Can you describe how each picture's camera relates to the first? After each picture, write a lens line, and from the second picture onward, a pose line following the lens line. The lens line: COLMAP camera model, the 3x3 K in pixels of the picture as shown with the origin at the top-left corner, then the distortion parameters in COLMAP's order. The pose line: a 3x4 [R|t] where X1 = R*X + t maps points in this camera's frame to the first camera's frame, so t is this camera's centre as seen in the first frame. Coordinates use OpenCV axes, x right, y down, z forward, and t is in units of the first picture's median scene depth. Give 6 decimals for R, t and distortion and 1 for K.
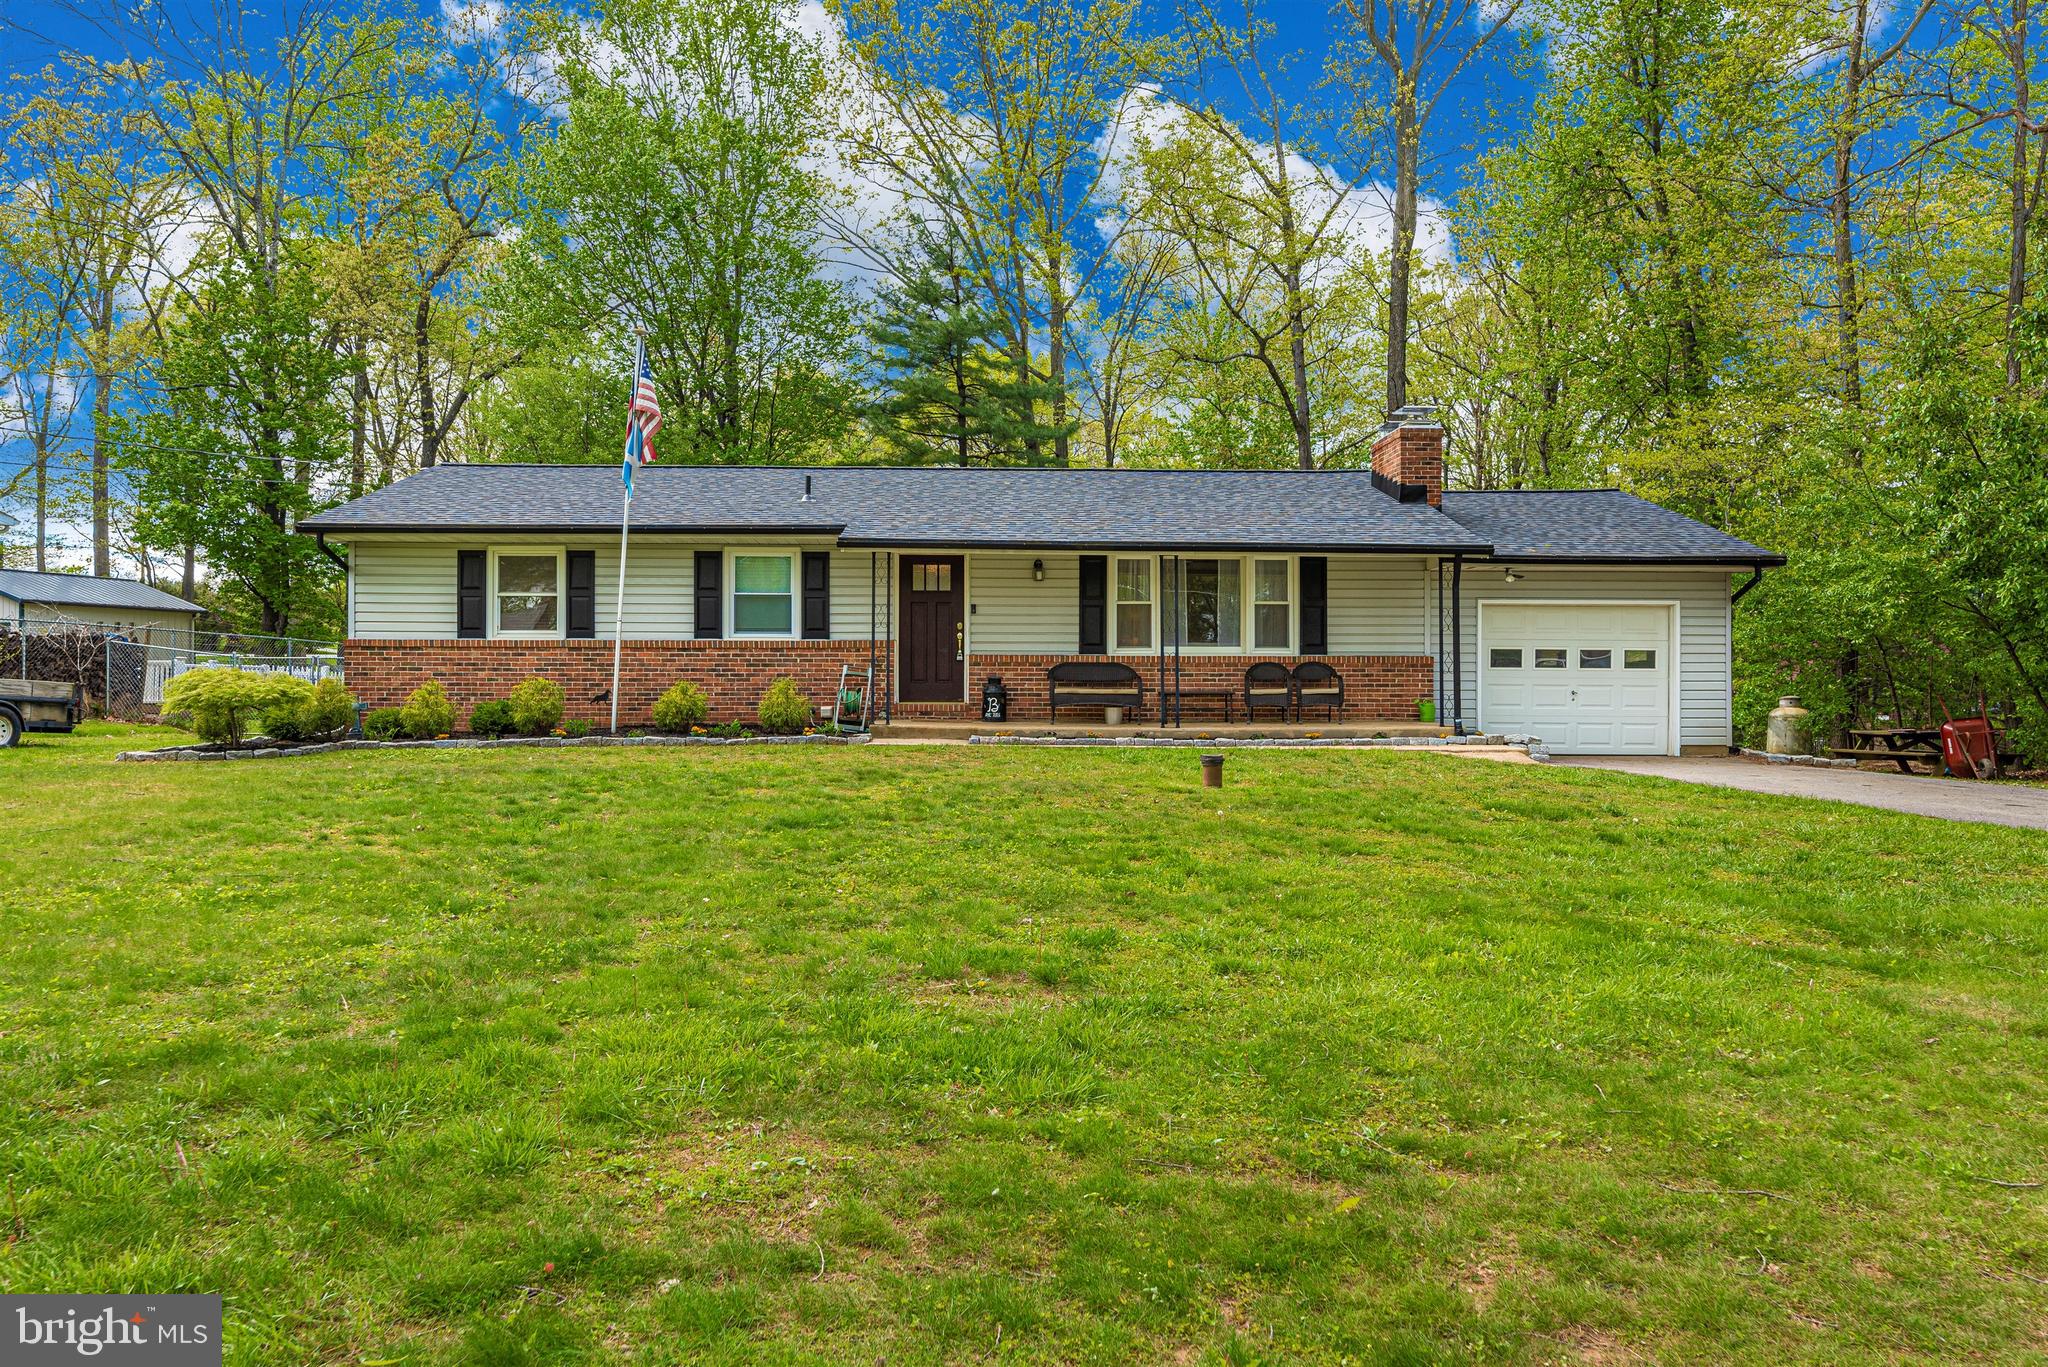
lens RADIAL K [[1319.4, 0, 1024.0], [0, 1319.4, 683.5], [0, 0, 1]] dist [-0.001448, -0.000316]
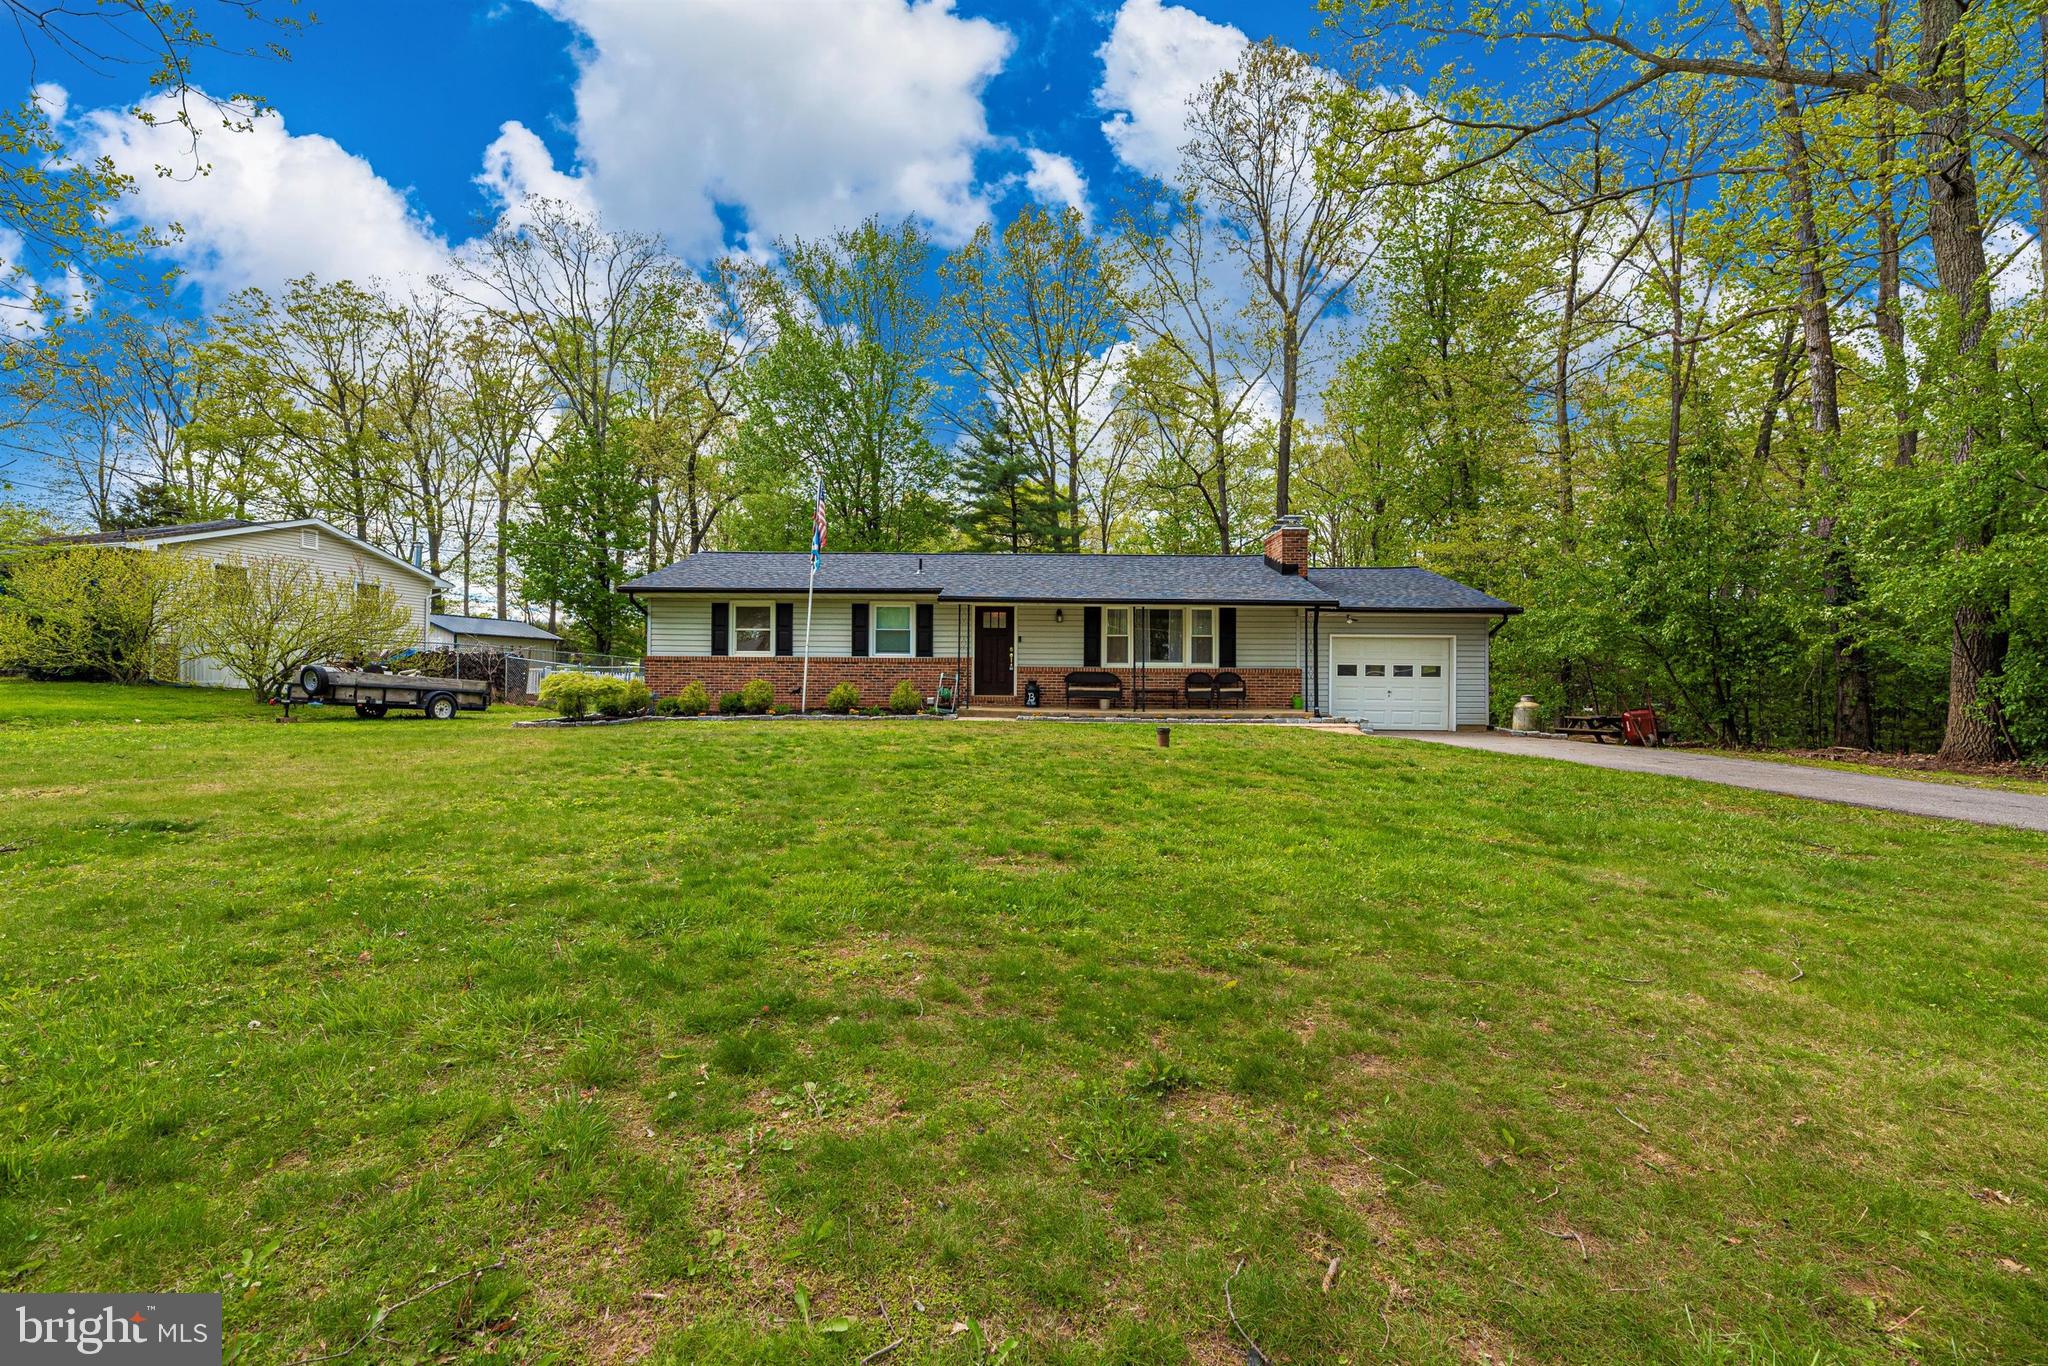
lens RADIAL K [[808.9, 0, 1024.0], [0, 808.9, 683.0], [0, 0, 1]] dist [-0.000258, -0.000066]
pose [[0.999365, 0.004643, -0.035340, 0.003005], [-0.004784, 0.999981, -0.003925, 0.002444], [0.035321, 0.004091, 0.999368, -0.010457]]
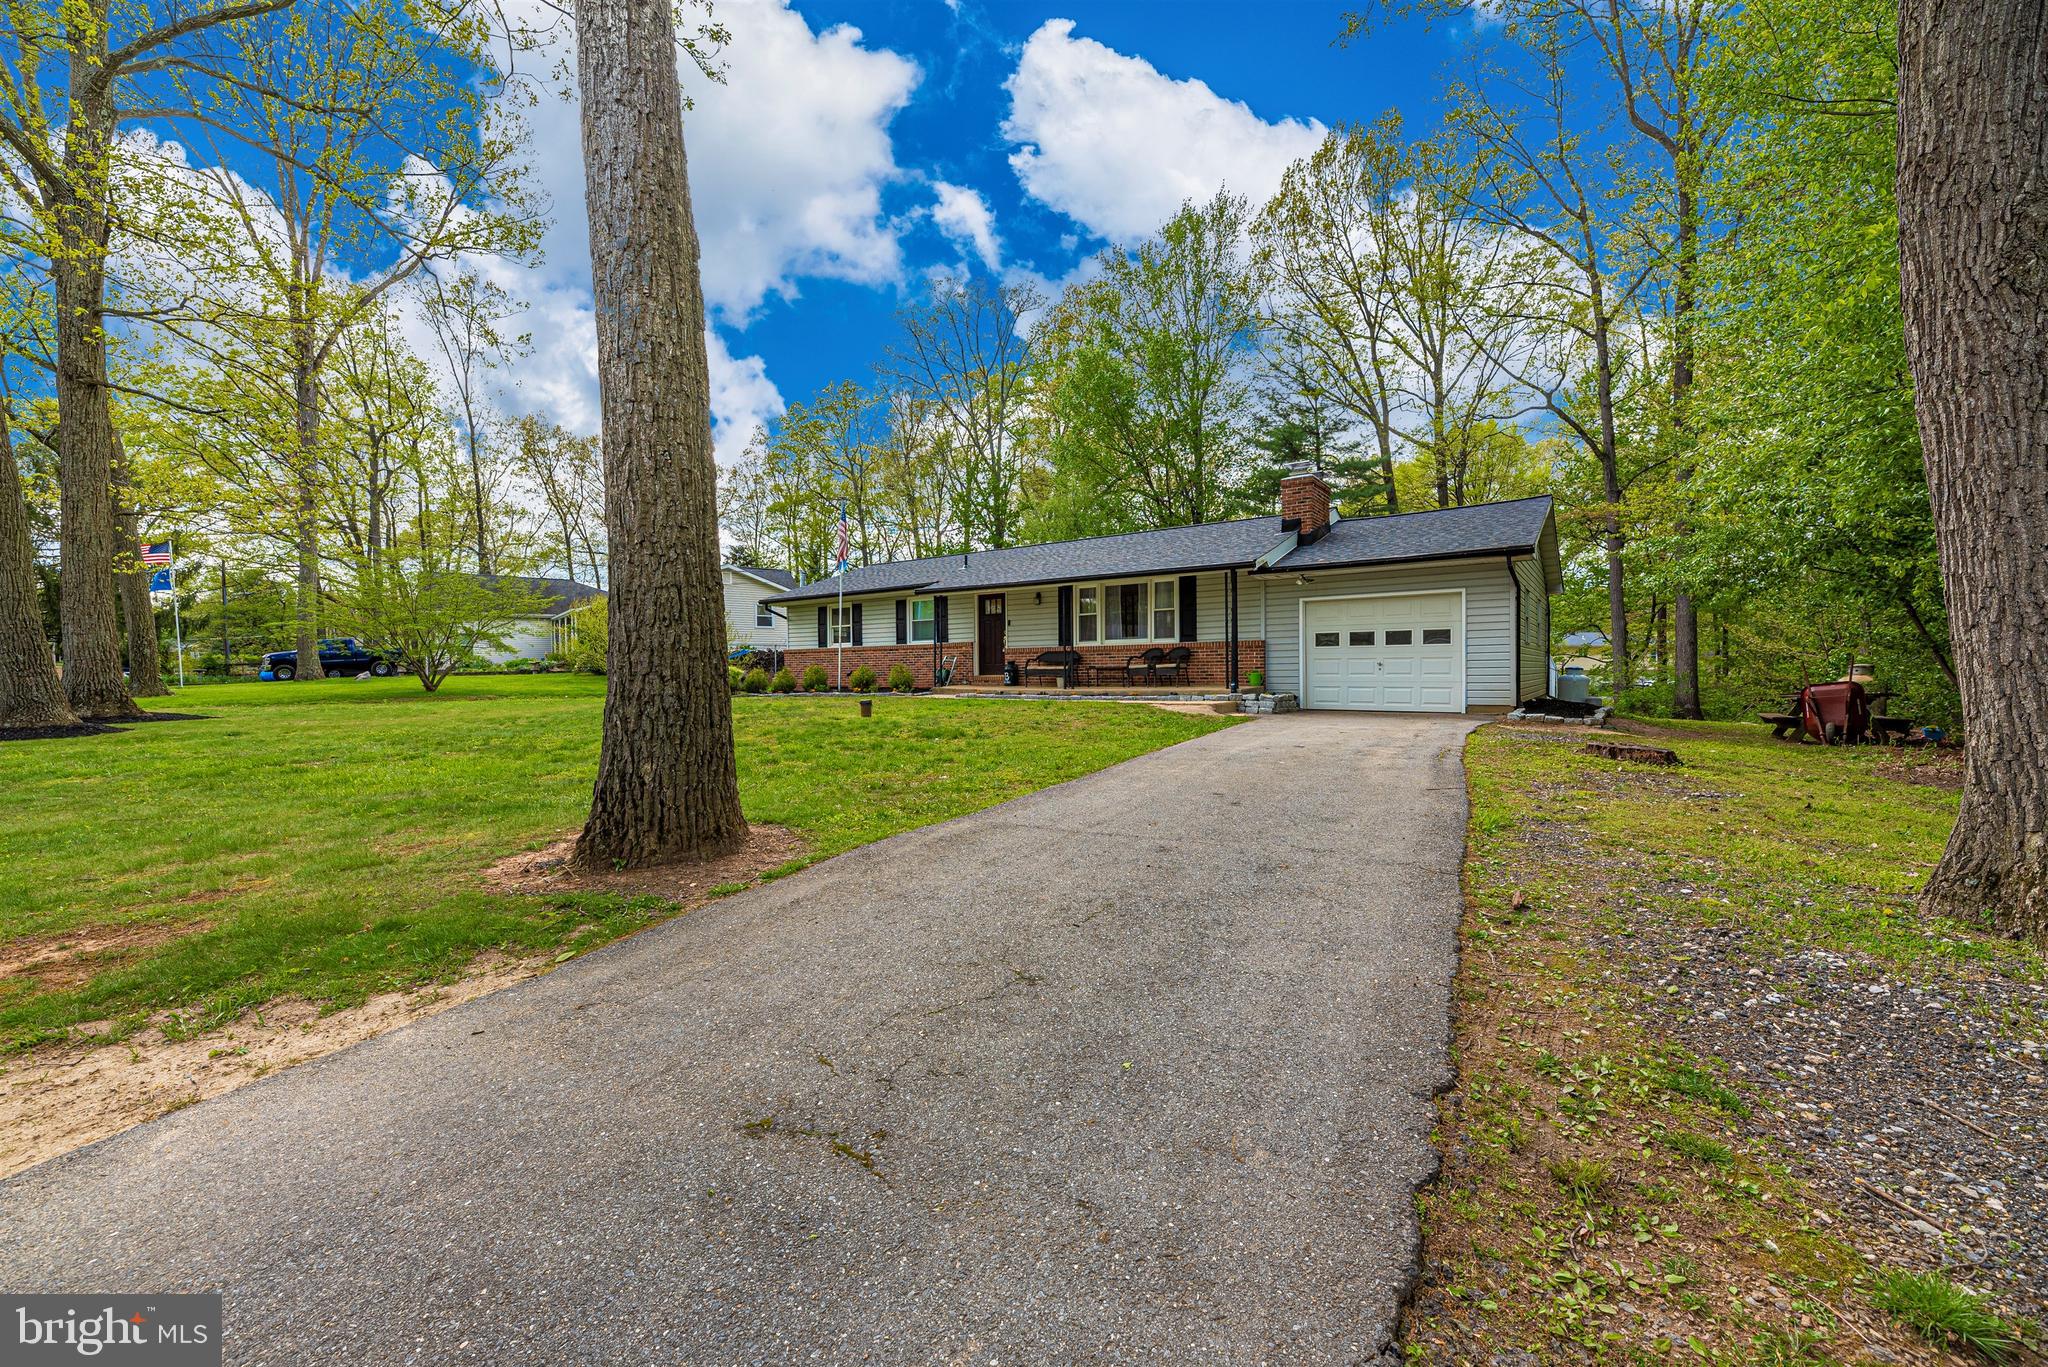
lens RADIAL K [[813.4, 0, 1024.0], [0, 813.4, 683.5], [0, 0, 1]] dist [-0.001540, -0.000046]
pose [[0.788633, -0.002811, -0.614857, 0.665713], [0.013995, 0.999813, 0.013379, 0.011280], [0.614705, -0.019156, 0.788525, 0.142322]]
